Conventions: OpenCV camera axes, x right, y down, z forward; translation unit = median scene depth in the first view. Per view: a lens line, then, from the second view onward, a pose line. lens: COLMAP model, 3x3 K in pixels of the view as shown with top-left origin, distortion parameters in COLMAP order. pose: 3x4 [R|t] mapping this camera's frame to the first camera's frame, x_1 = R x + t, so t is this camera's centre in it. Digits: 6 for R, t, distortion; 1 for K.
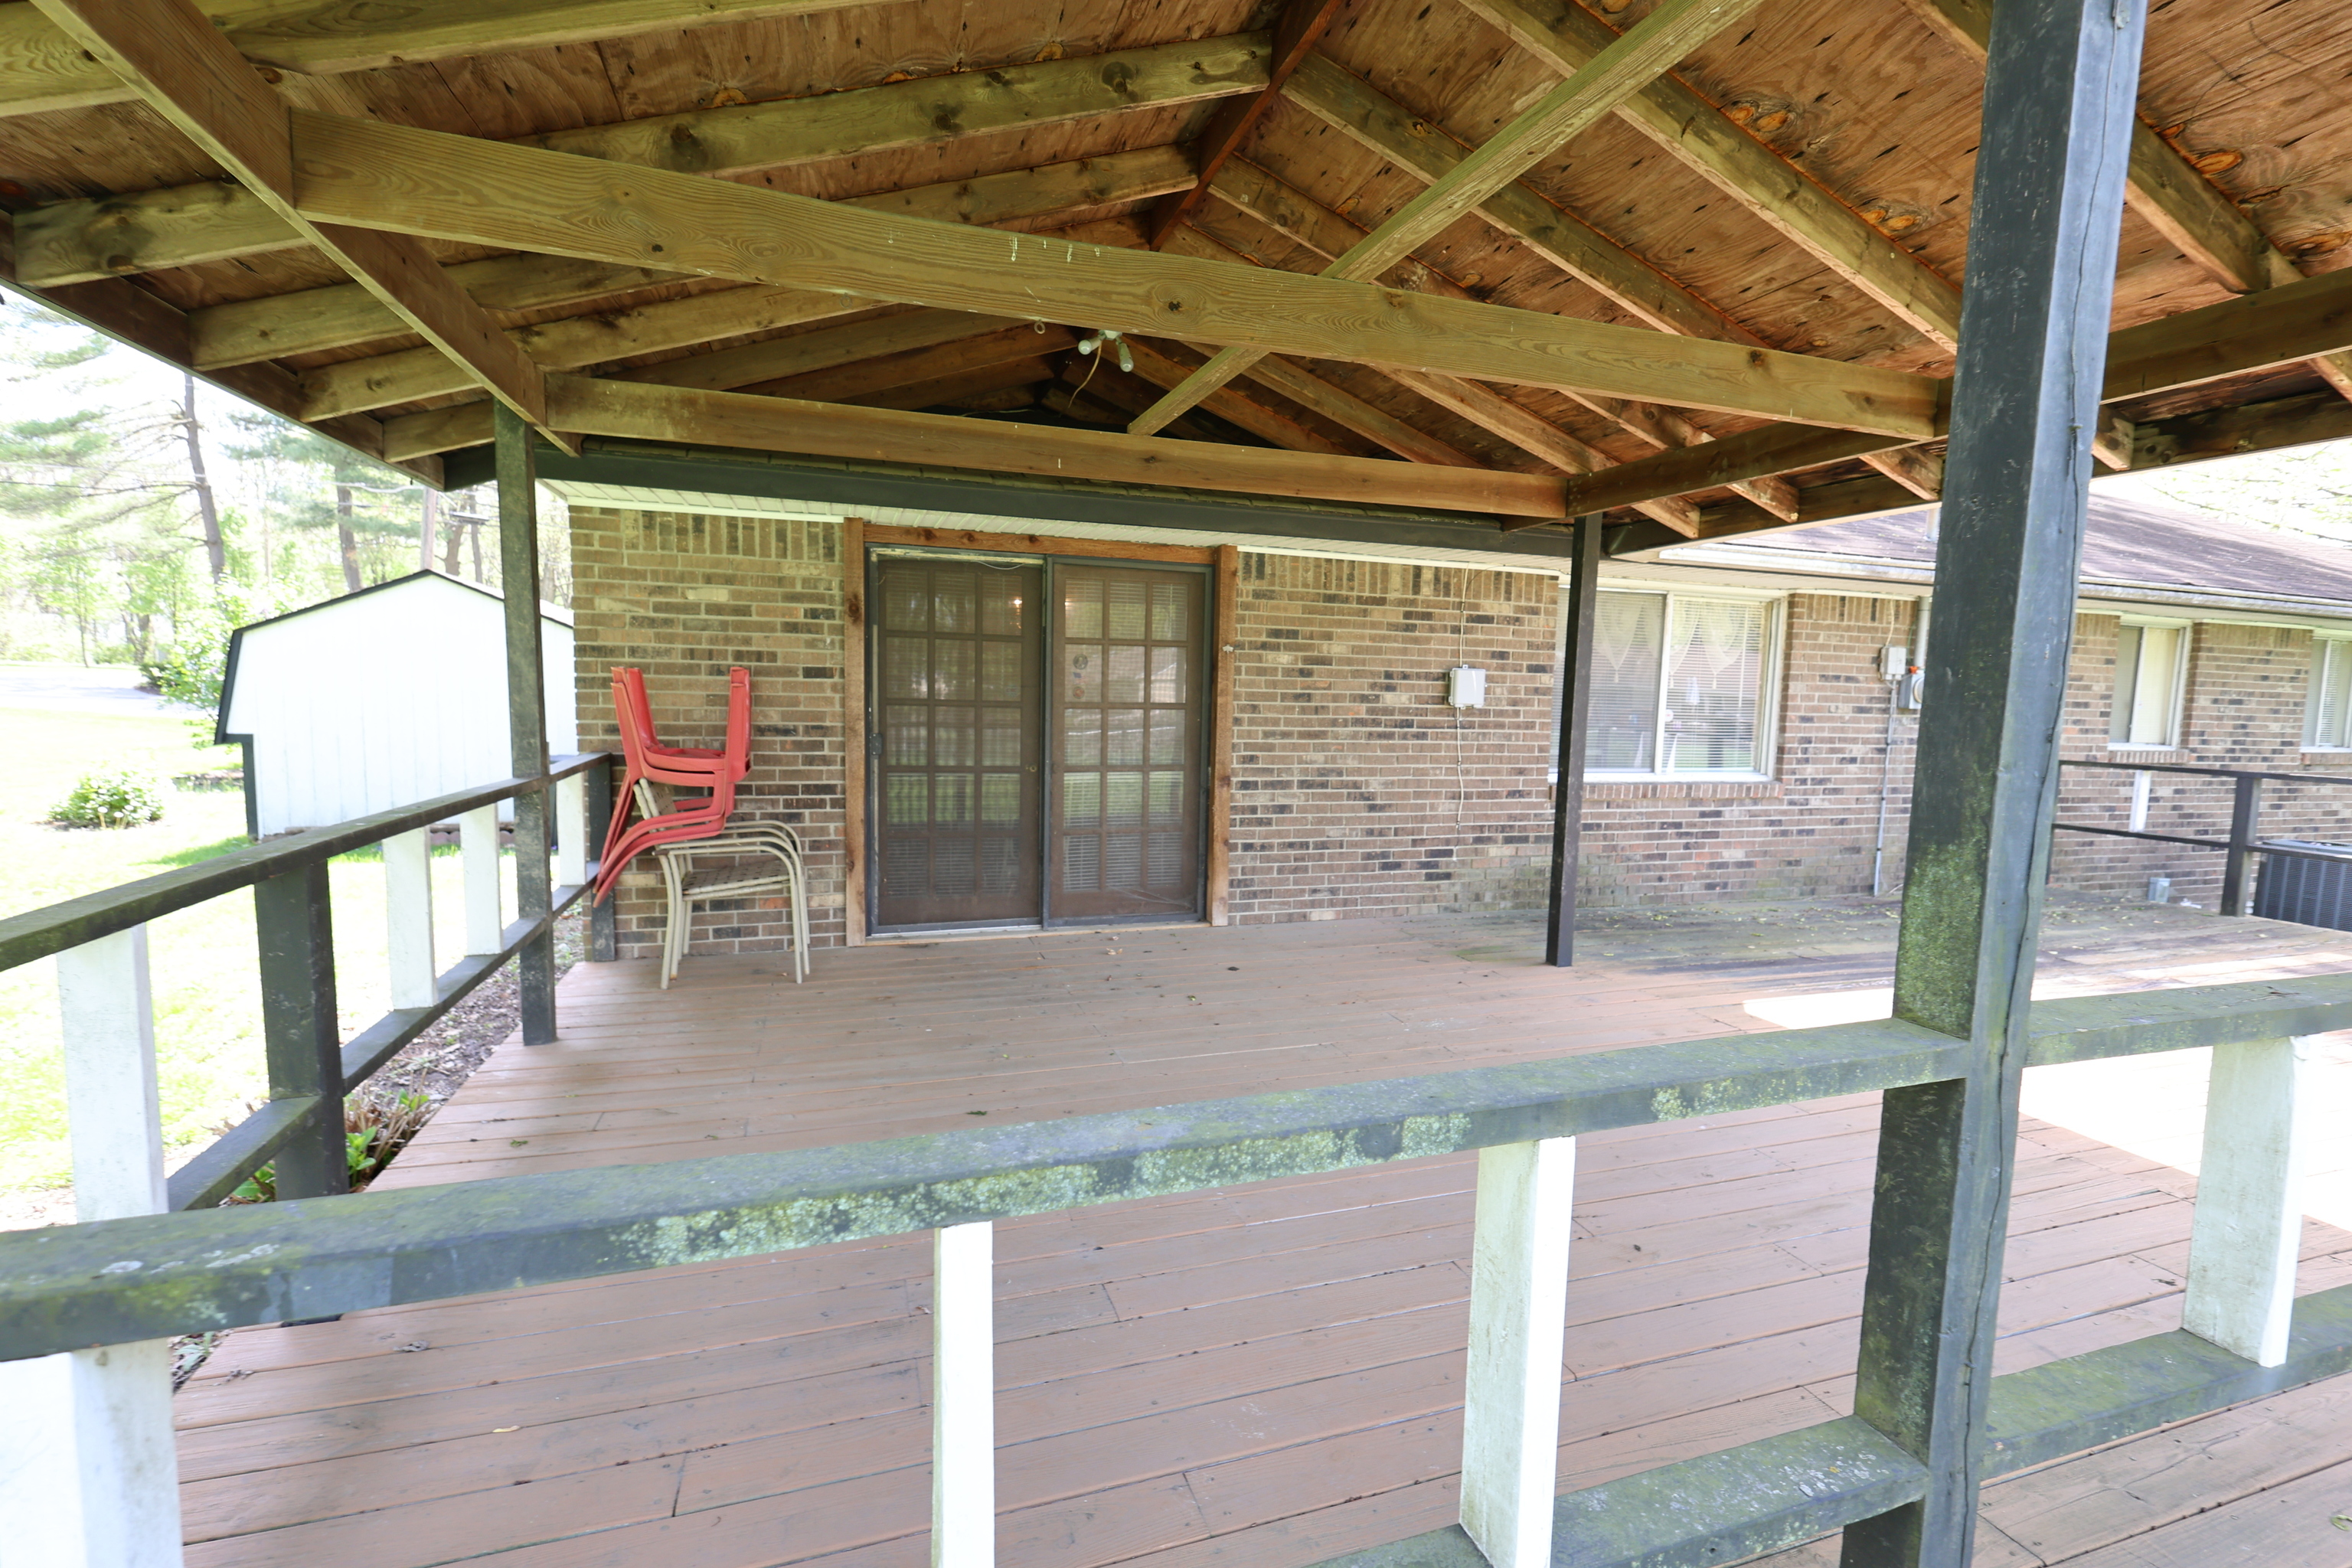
lens RADIAL K [[1034.3, 0, 1176.3], [0, 1034.3, 789.5], [0, 0, 1]] dist [0.000334, 0.000403]
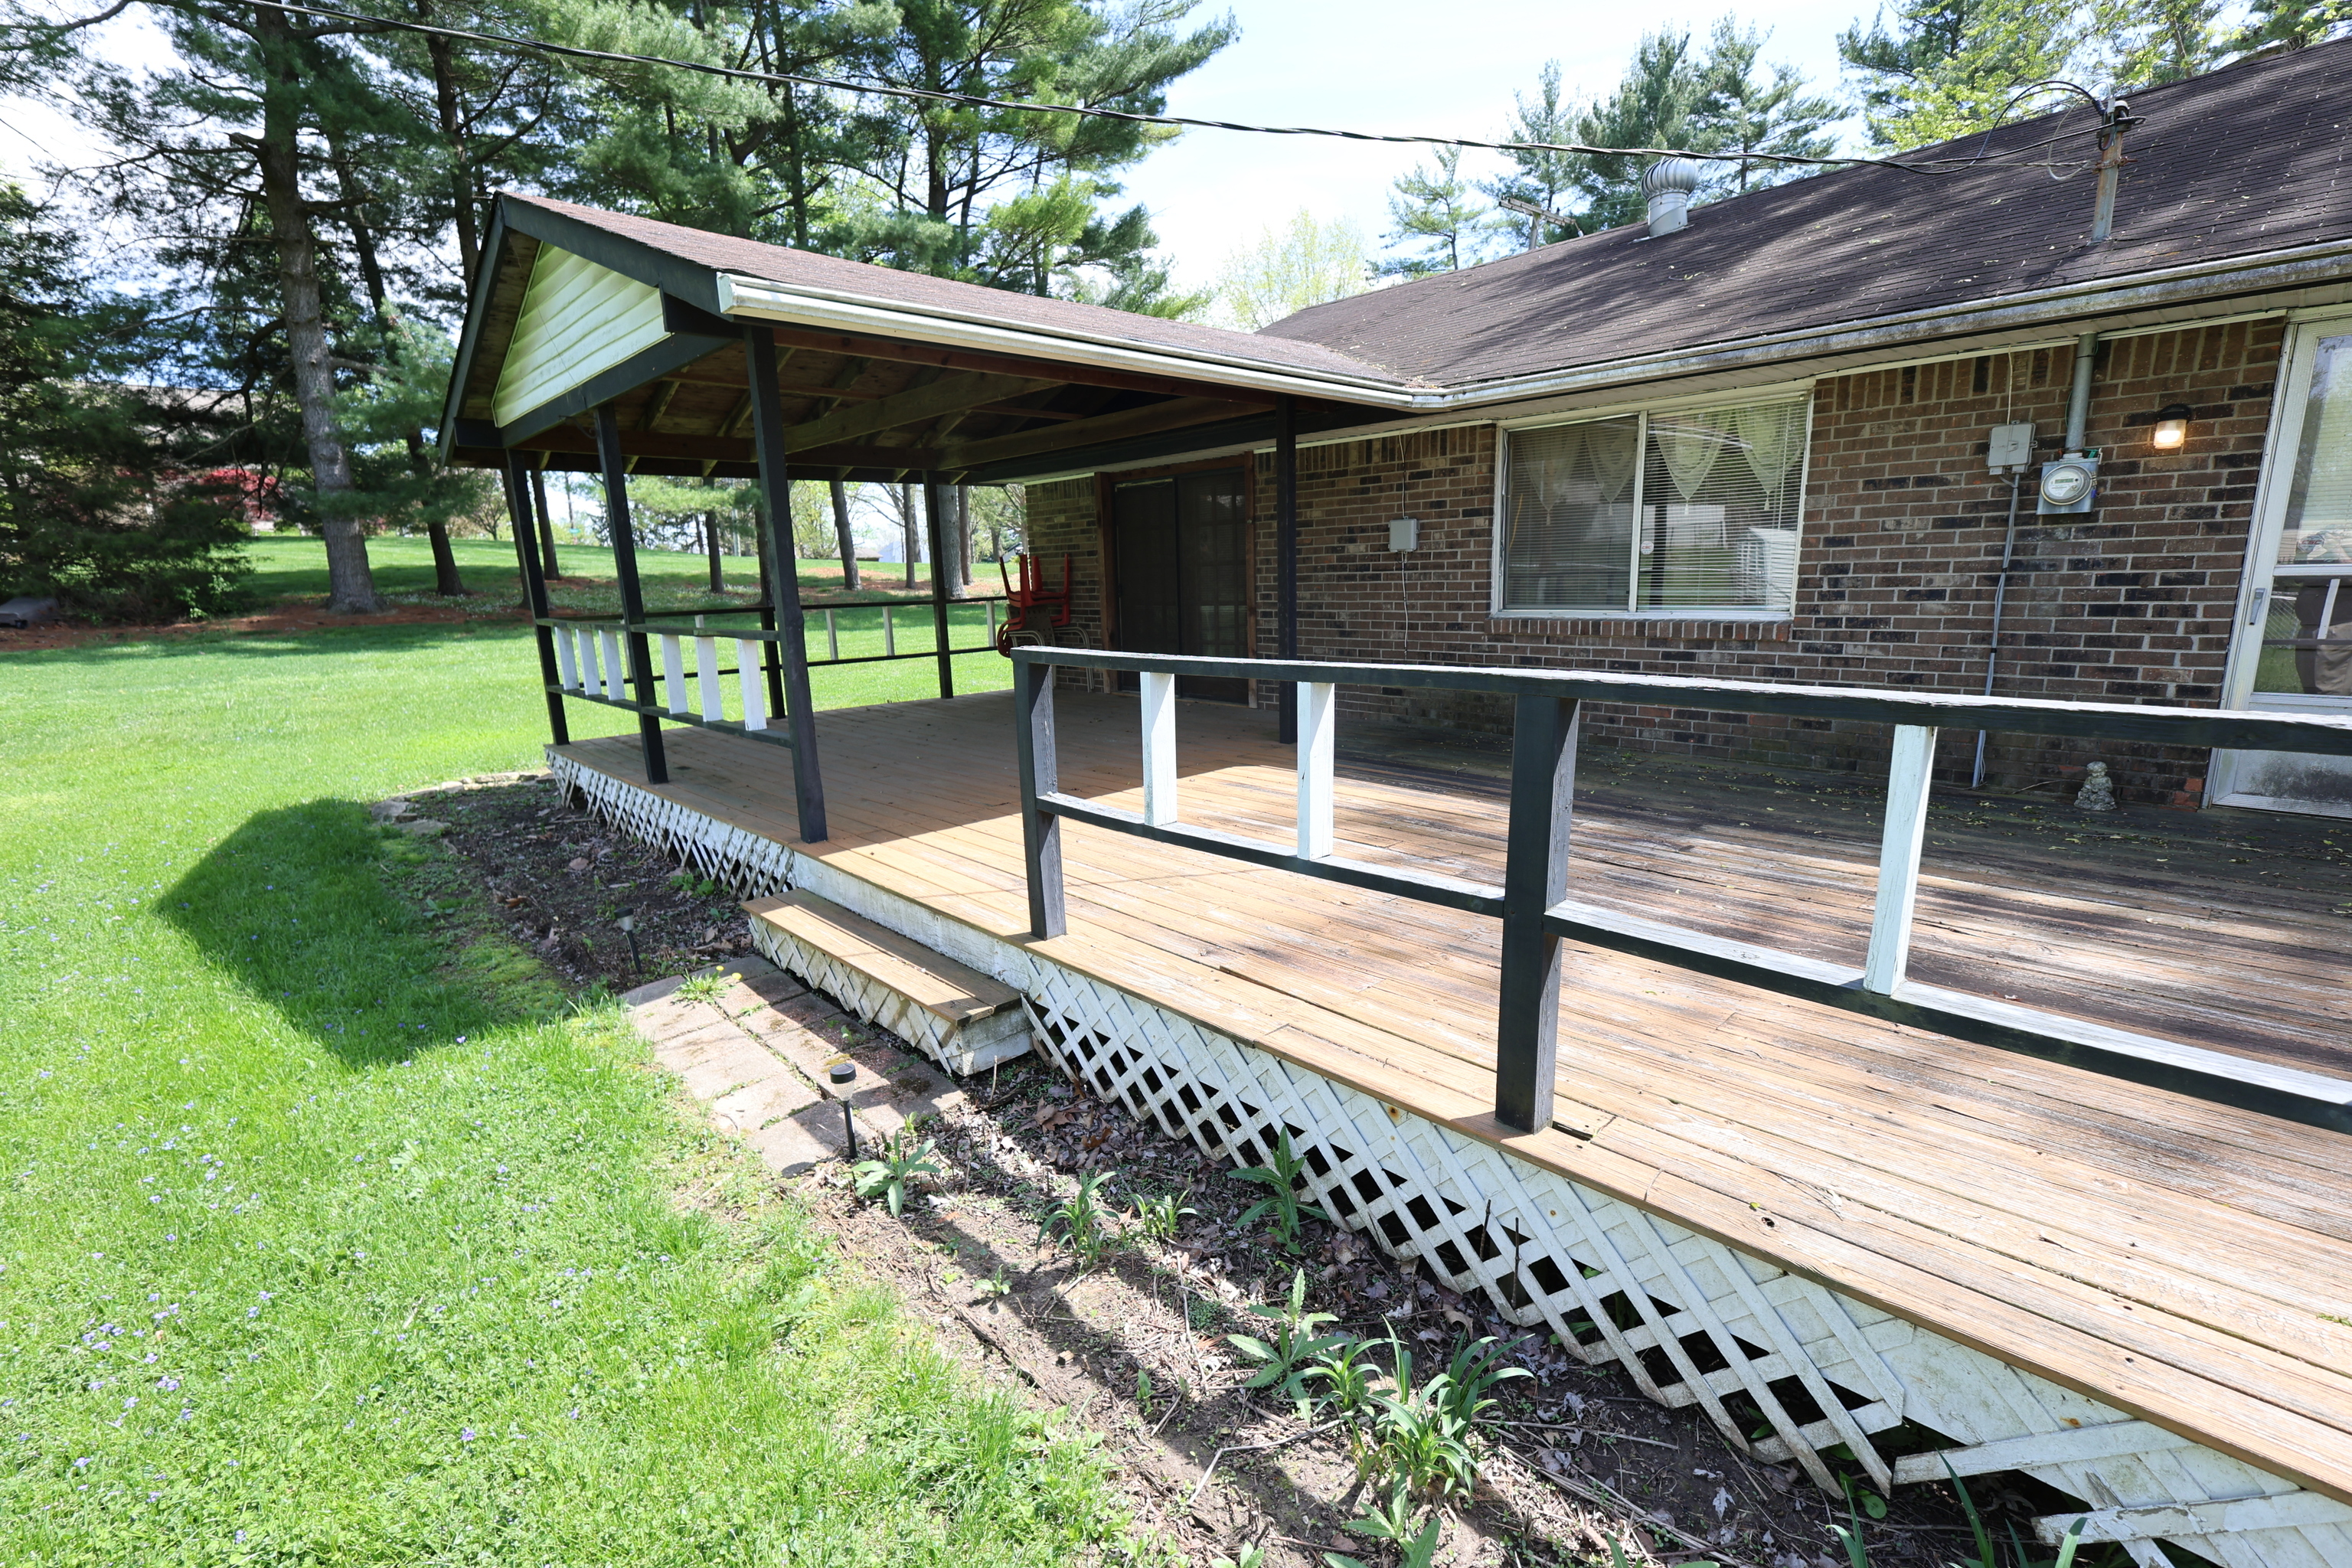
lens RADIAL K [[1034.3, 0, 1176.7], [0, 1034.3, 793.5], [0, 0, 1]] dist [0.000334, 0.000403]
pose [[0.424030, 0.155512, -0.892196, 1.136460], [-0.046785, 0.987593, 0.149904, 0.027134], [0.904439, -0.021823, 0.426045, 0.207070]]
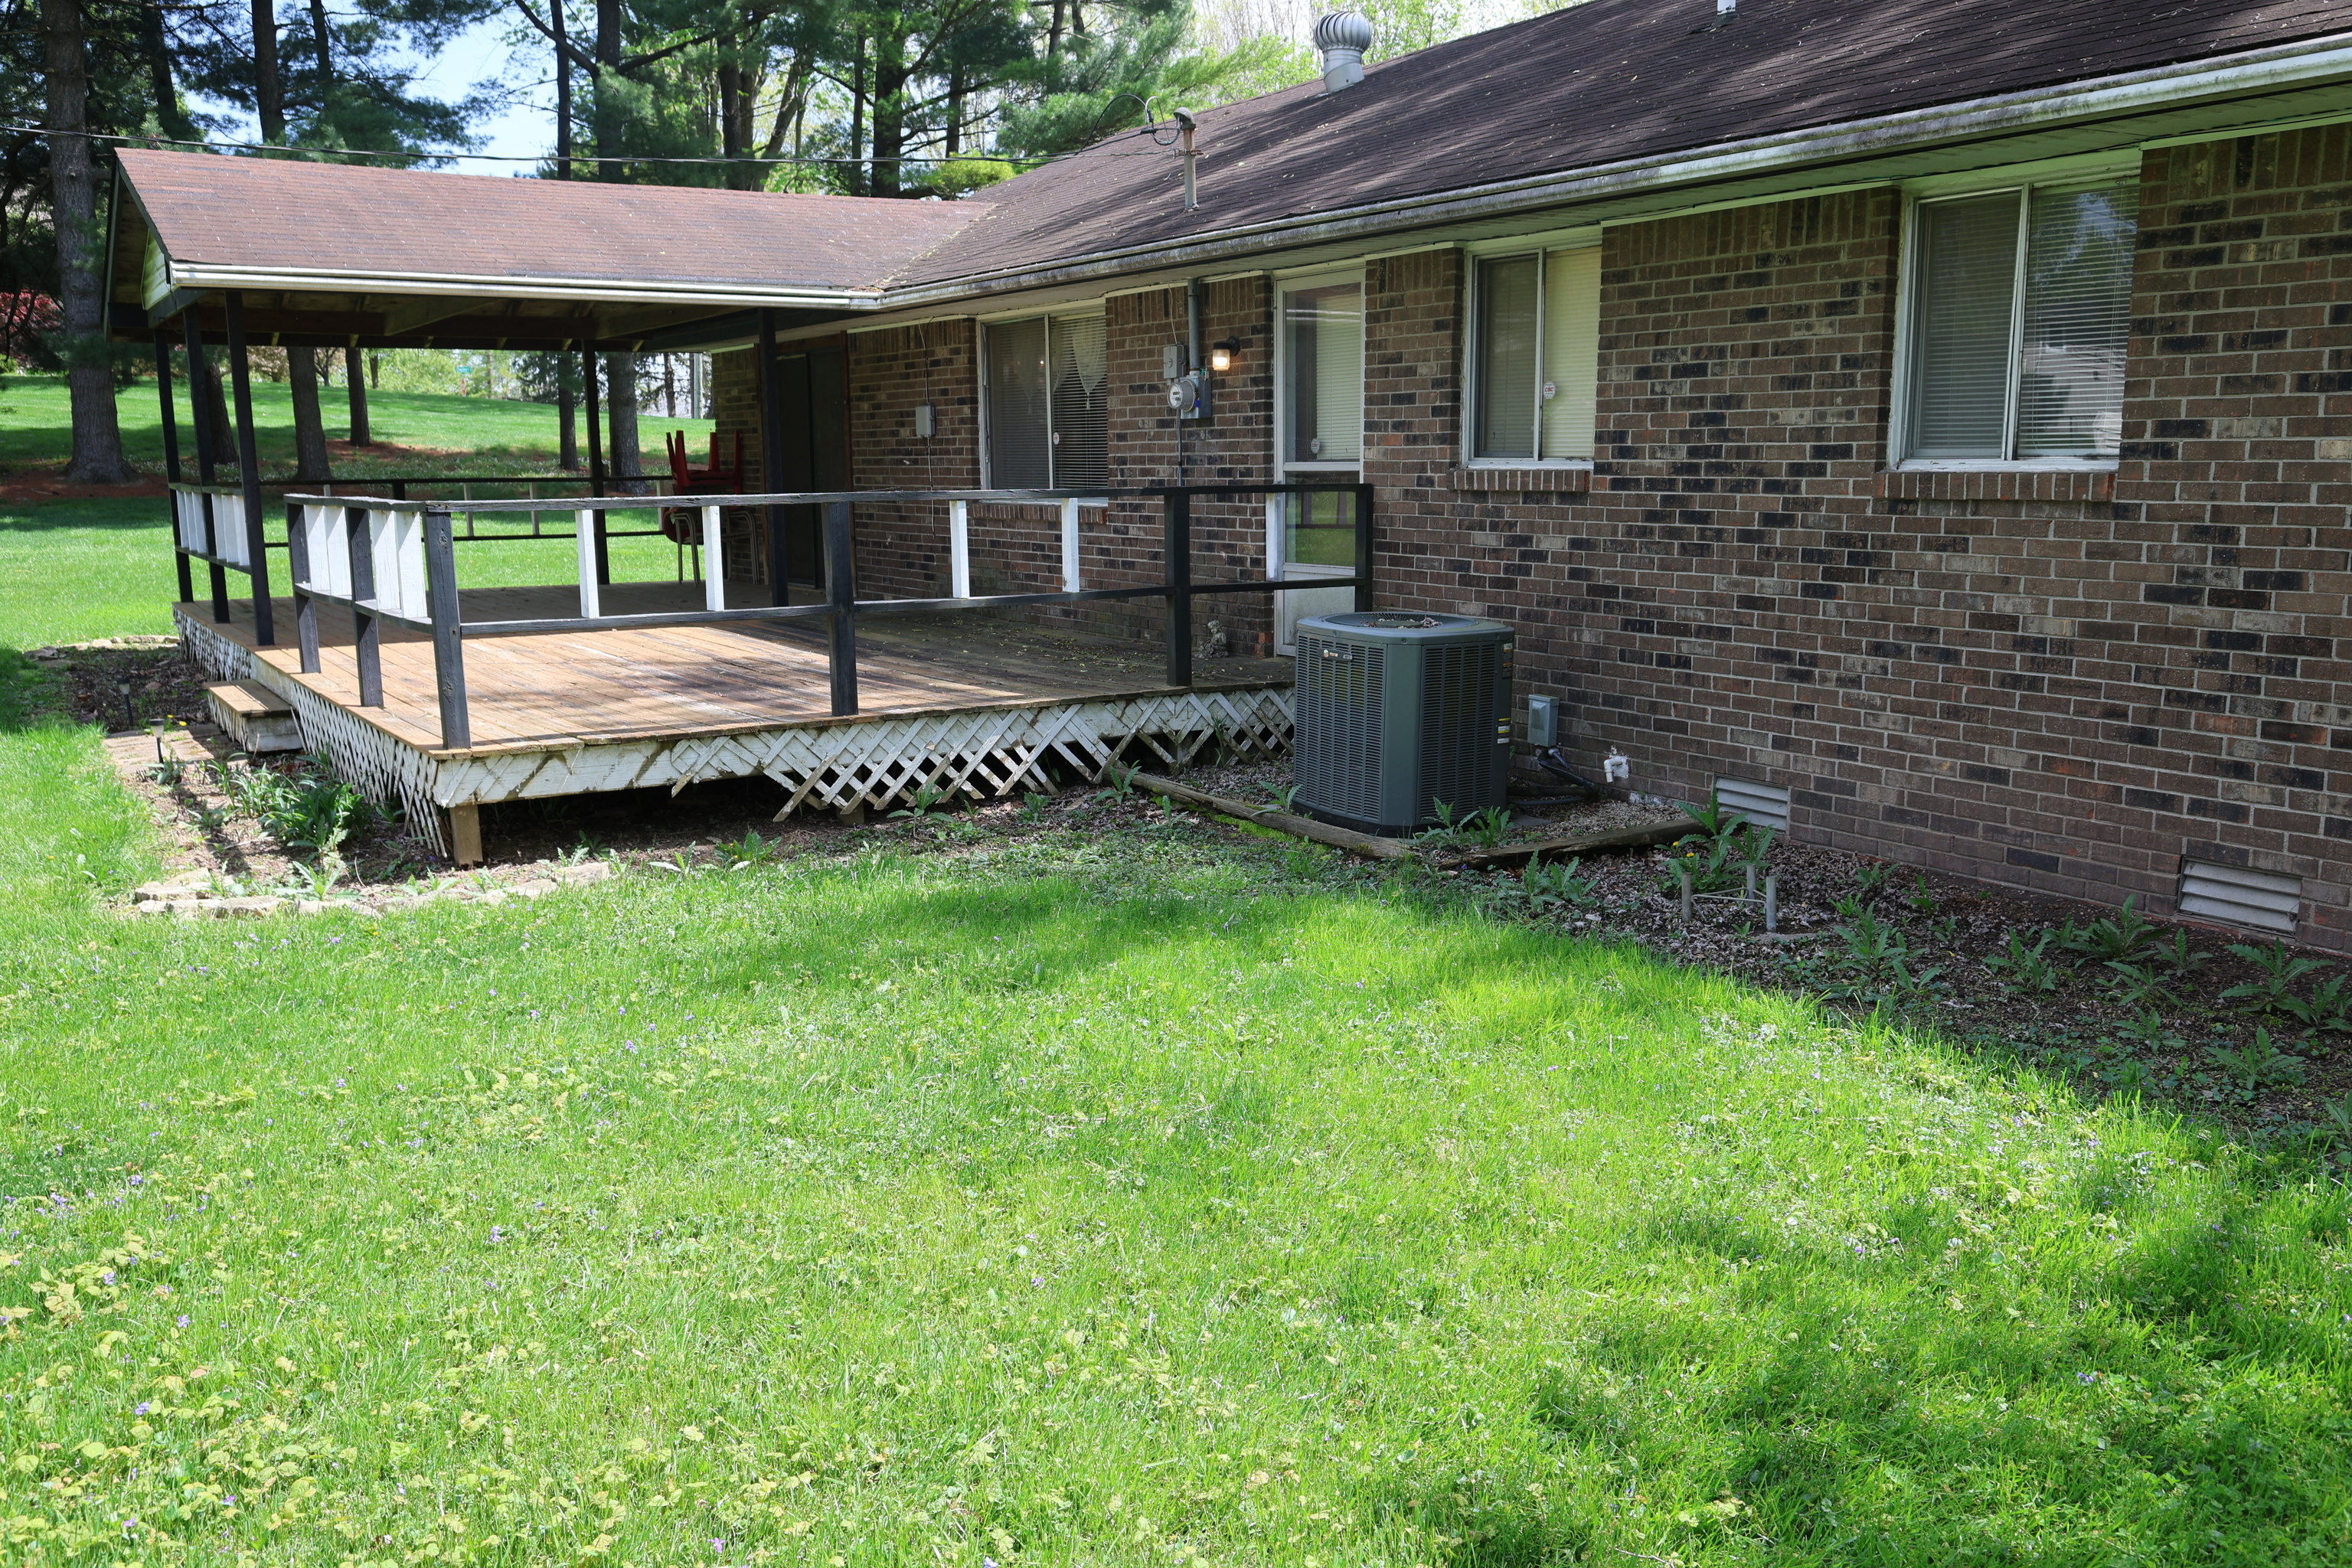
lens RADIAL K [[1932.2, 0, 1176.9], [0, 1932.2, 784.3], [0, 0, 1]] dist [0.010271, 0.000107]
pose [[0.241146, 0.136134, -0.960893, 2.298018], [-0.077246, 0.989664, 0.120824, 0.024682], [0.967410, 0.045089, 0.249169, 0.645107]]
